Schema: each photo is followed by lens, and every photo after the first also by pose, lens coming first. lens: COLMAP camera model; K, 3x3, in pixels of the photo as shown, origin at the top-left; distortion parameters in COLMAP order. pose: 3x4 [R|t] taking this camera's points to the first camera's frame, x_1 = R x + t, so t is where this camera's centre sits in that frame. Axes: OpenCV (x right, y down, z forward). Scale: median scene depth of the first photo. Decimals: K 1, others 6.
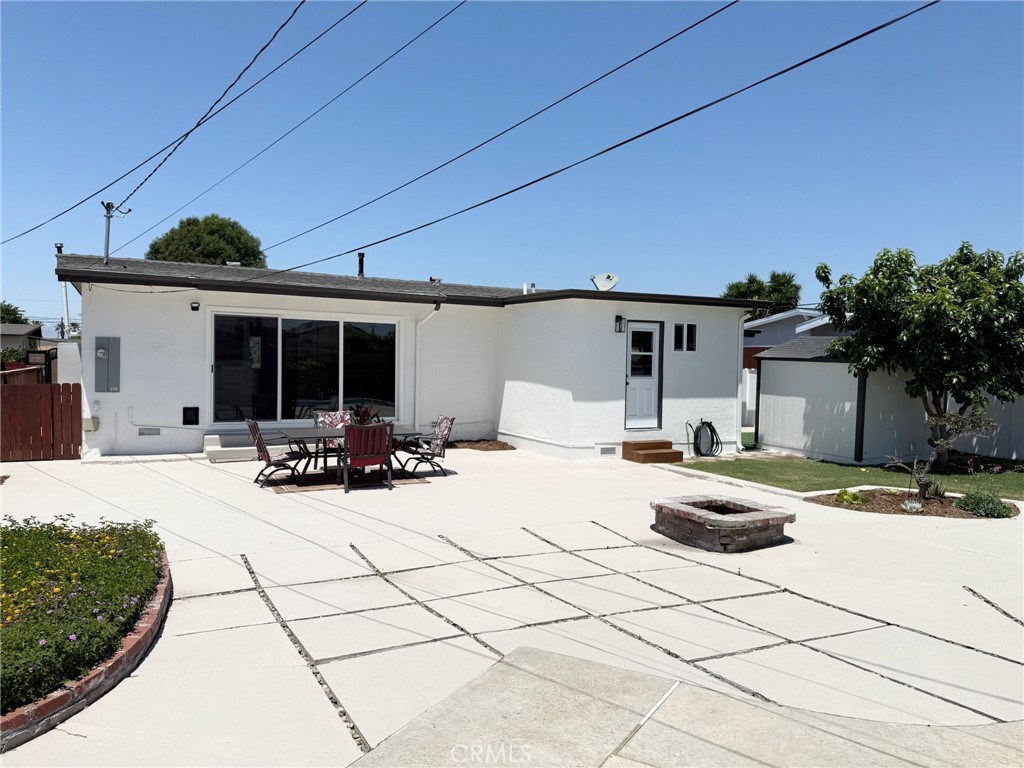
lens RADIAL K [[719.4, 0, 512.3], [0, 719.4, 385.6], [0, 0, 1]] dist [0.116568, -0.187527]
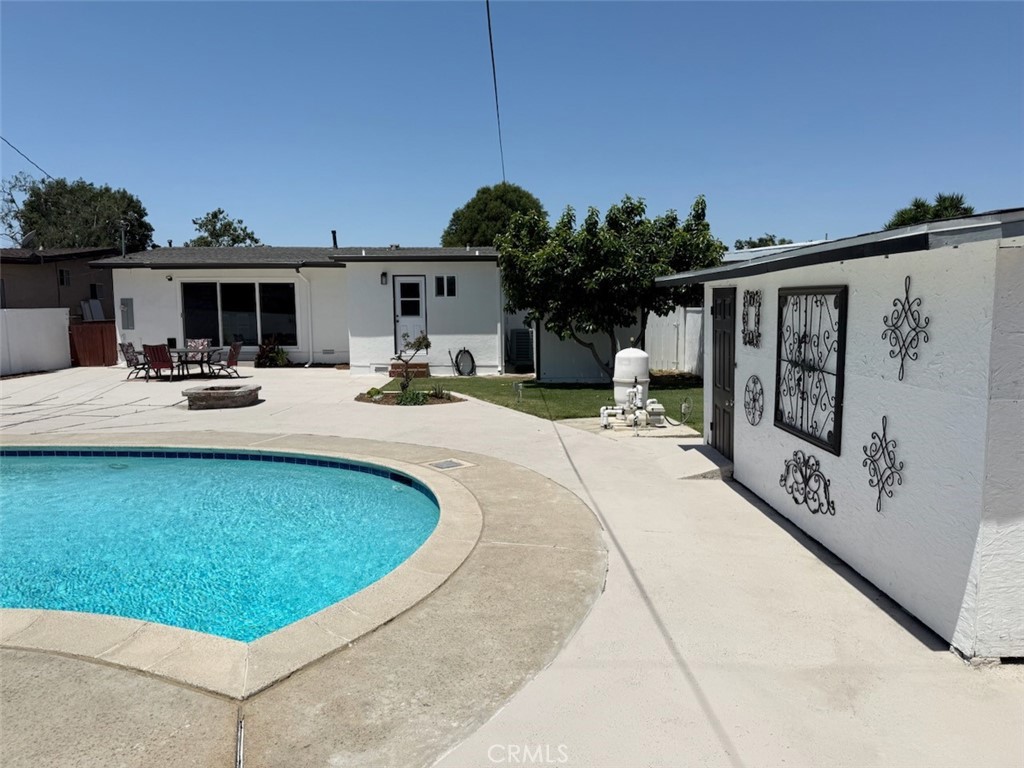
lens RADIAL K [[719.4, 0, 512.3], [0, 719.4, 385.6], [0, 0, 1]] dist [0.116568, -0.187527]
pose [[0.883423, 0.027826, -0.467750, 0.990923], [0.006833, 0.997364, 0.072237, 0.021035], [0.468527, -0.067012, 0.880904, -0.124649]]
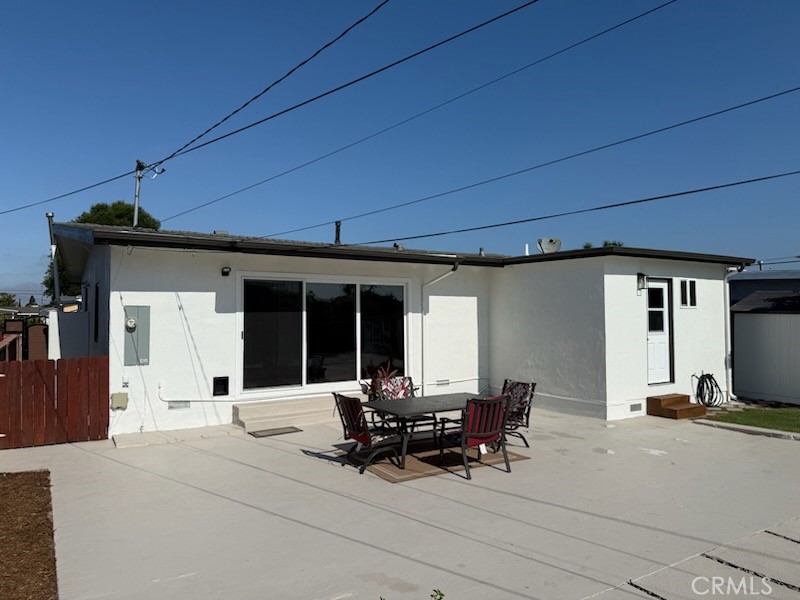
lens RADIAL K [[562.0, 0, 400.2], [0, 562.0, 301.3], [0, 0, 1]] dist [0.116568, -0.187527]
pose [[0.995696, -0.019291, 0.090653, -0.255579], [0.024707, 0.997952, -0.059011, -0.017489], [-0.089329, 0.060997, 0.994133, 0.221512]]
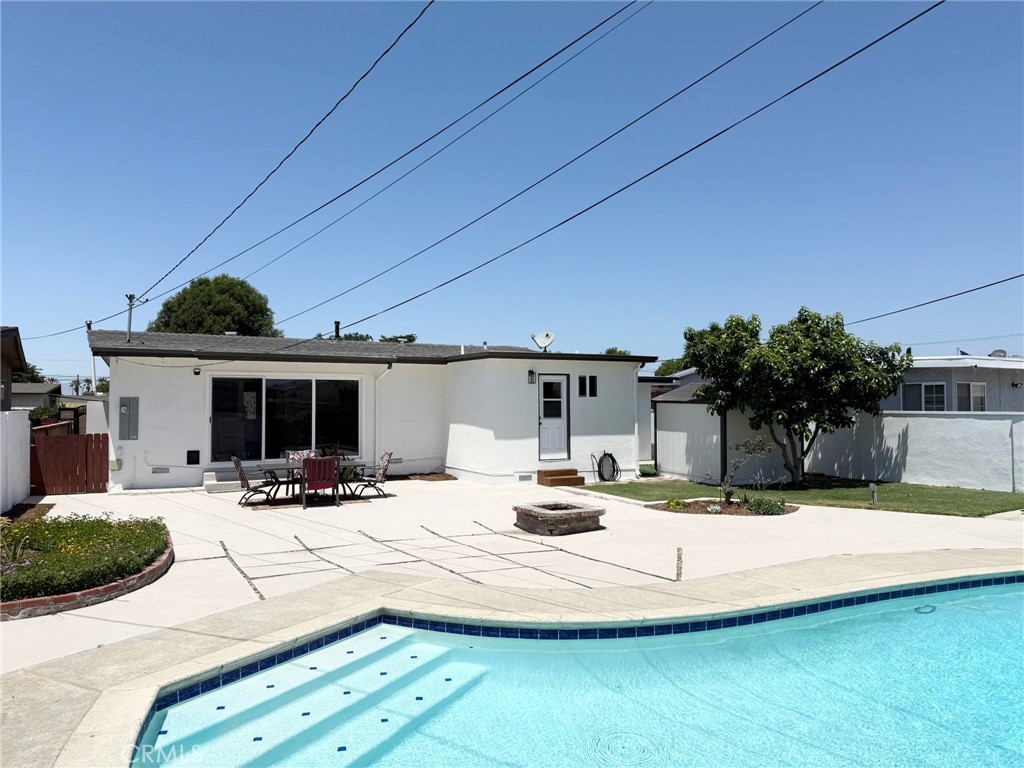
lens RADIAL K [[719.4, 0, 512.3], [0, 719.4, 385.6], [0, 0, 1]] dist [0.116568, -0.187527]
pose [[0.999670, -0.022523, -0.012343, 0.125569], [0.021709, 0.997807, -0.062529, 0.007803], [0.013724, 0.062240, 0.997967, -0.253323]]
